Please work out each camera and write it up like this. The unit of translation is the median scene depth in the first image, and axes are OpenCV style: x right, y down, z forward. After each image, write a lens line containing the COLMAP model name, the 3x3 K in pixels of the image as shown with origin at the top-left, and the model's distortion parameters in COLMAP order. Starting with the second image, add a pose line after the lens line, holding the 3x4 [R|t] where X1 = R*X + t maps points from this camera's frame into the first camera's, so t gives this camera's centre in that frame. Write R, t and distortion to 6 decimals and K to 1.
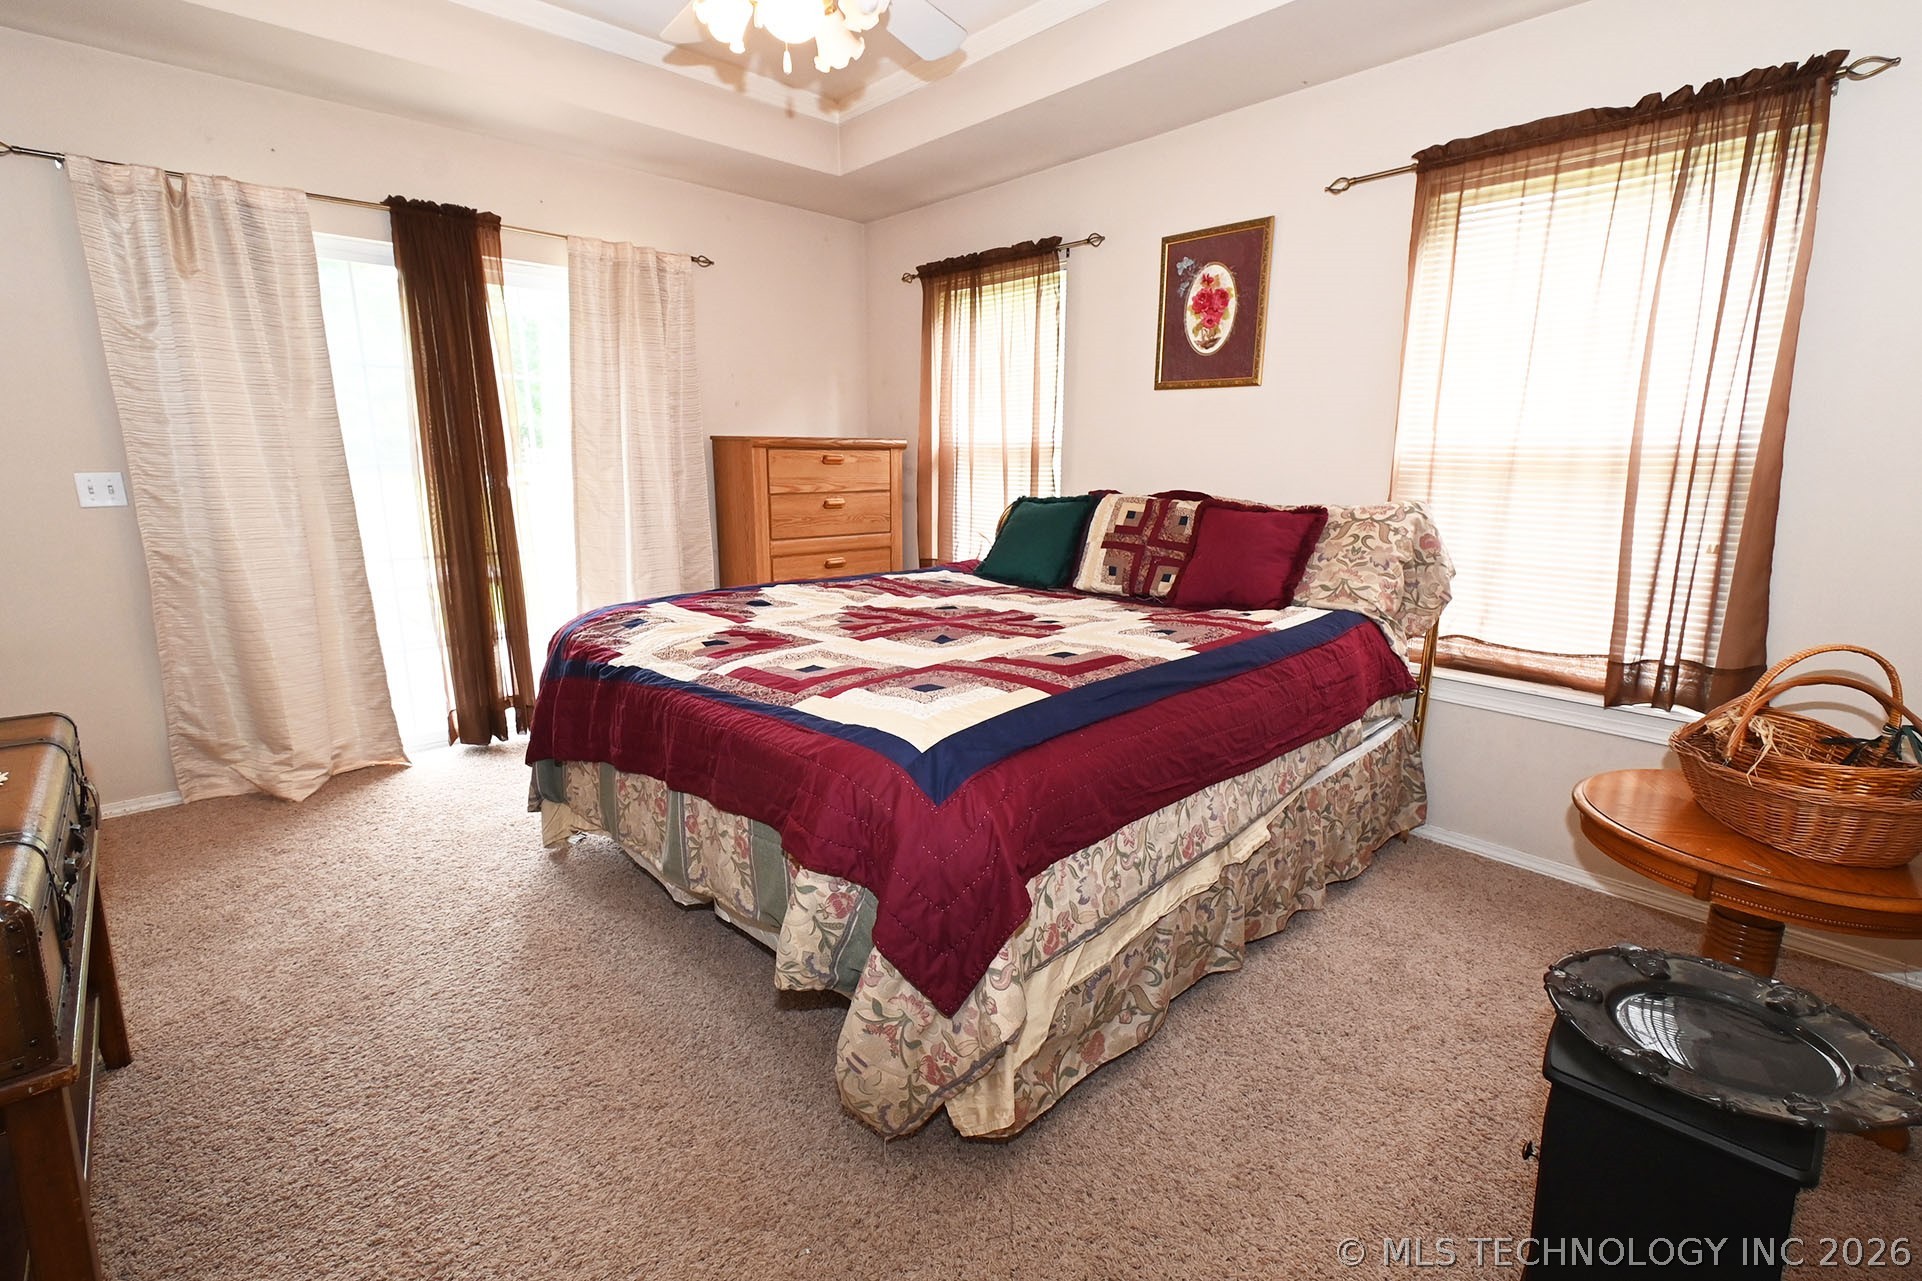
lens RADIAL K [[867.4, 0, 991.7], [0, 867.4, 635.4], [0, 0, 1]] dist [0.014974, -0.000196]
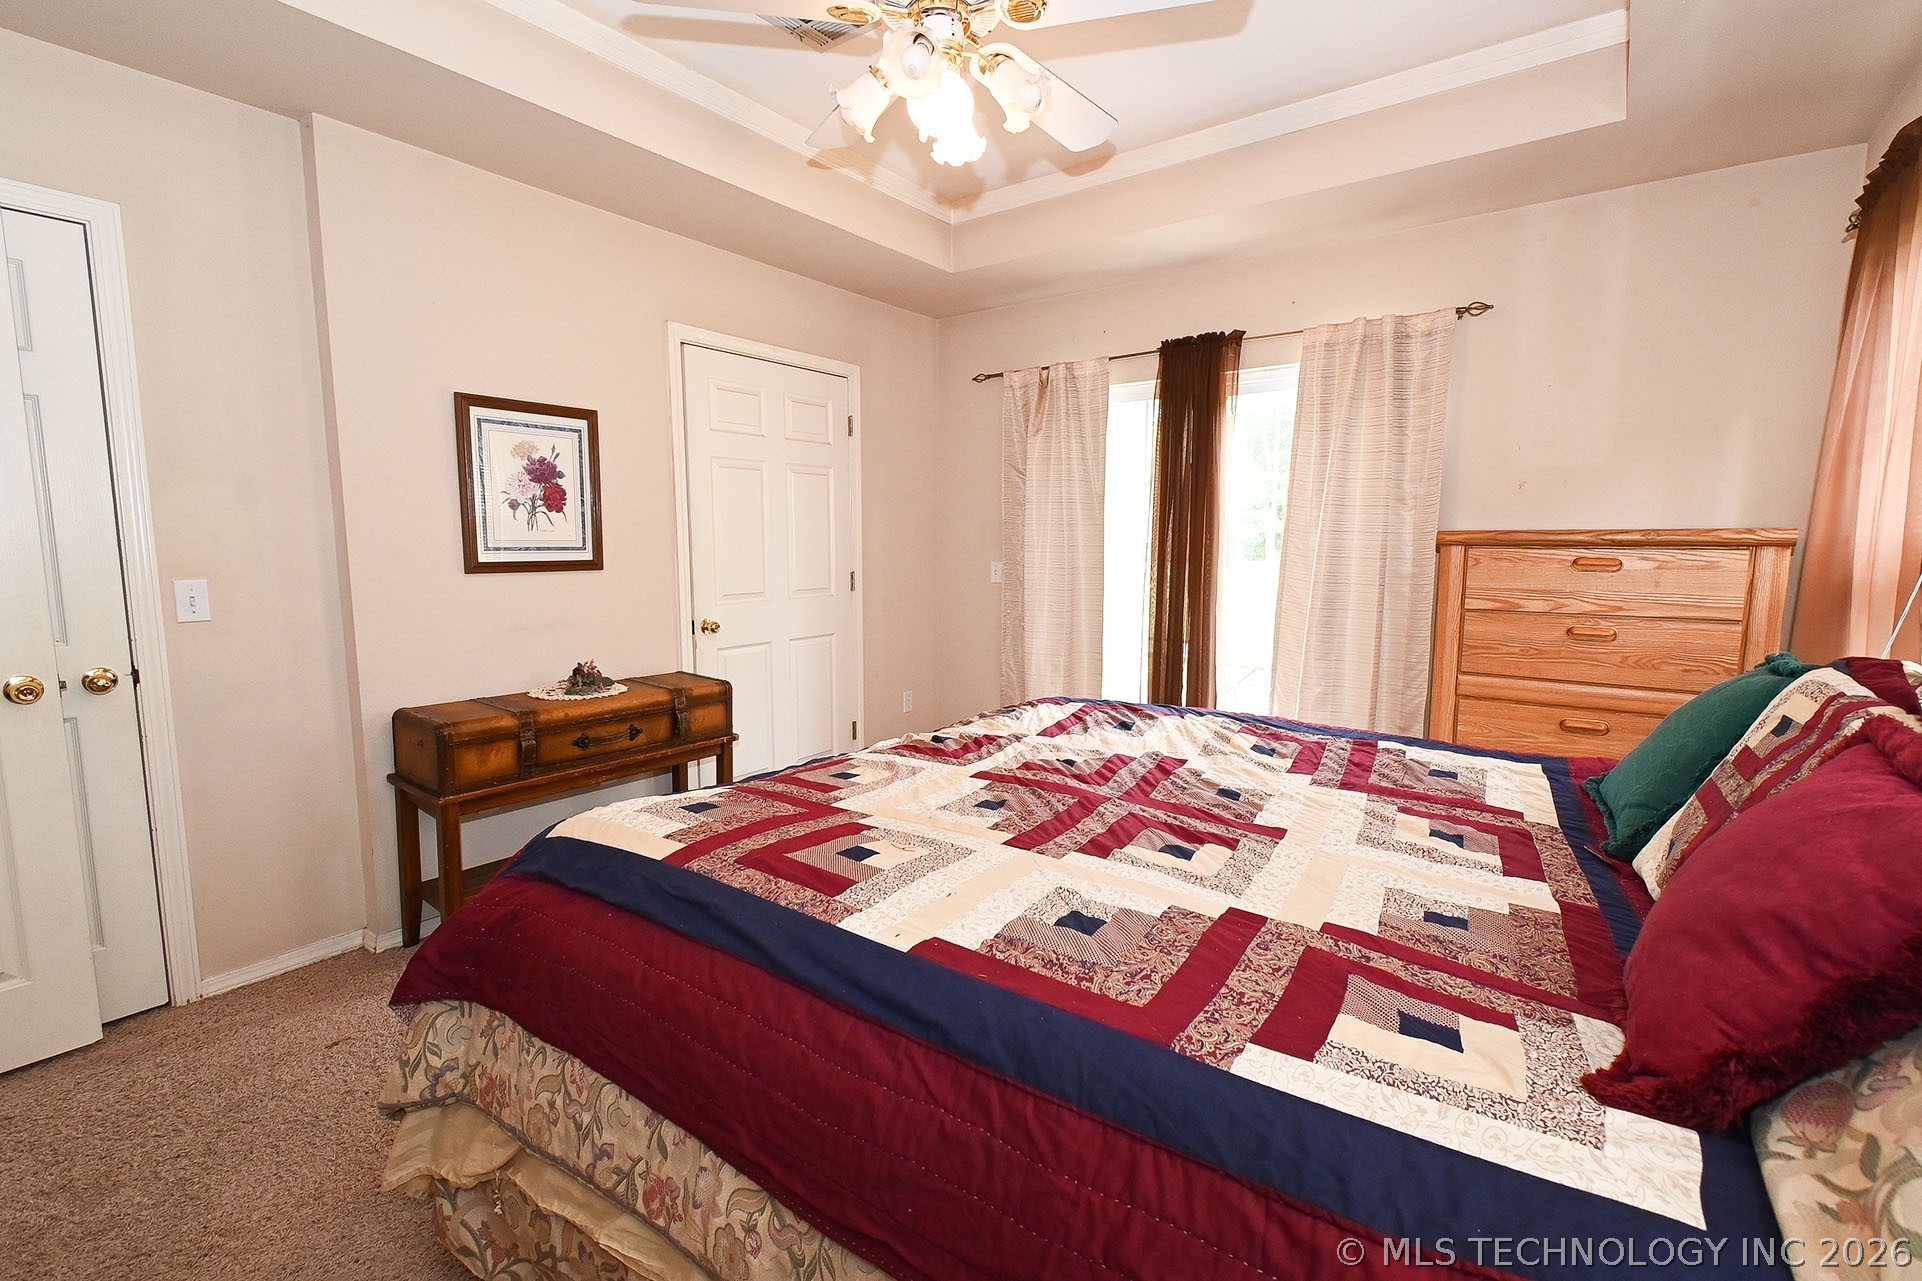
lens RADIAL K [[867.4, 0, 991.7], [0, 867.4, 635.4], [0, 0, 1]] dist [0.014974, -0.000196]
pose [[0.178092, 0.102058, -0.978707, 0.400456], [-0.209465, 0.975743, 0.063633, -0.110824], [0.961461, 0.193672, 0.195150, 0.513573]]
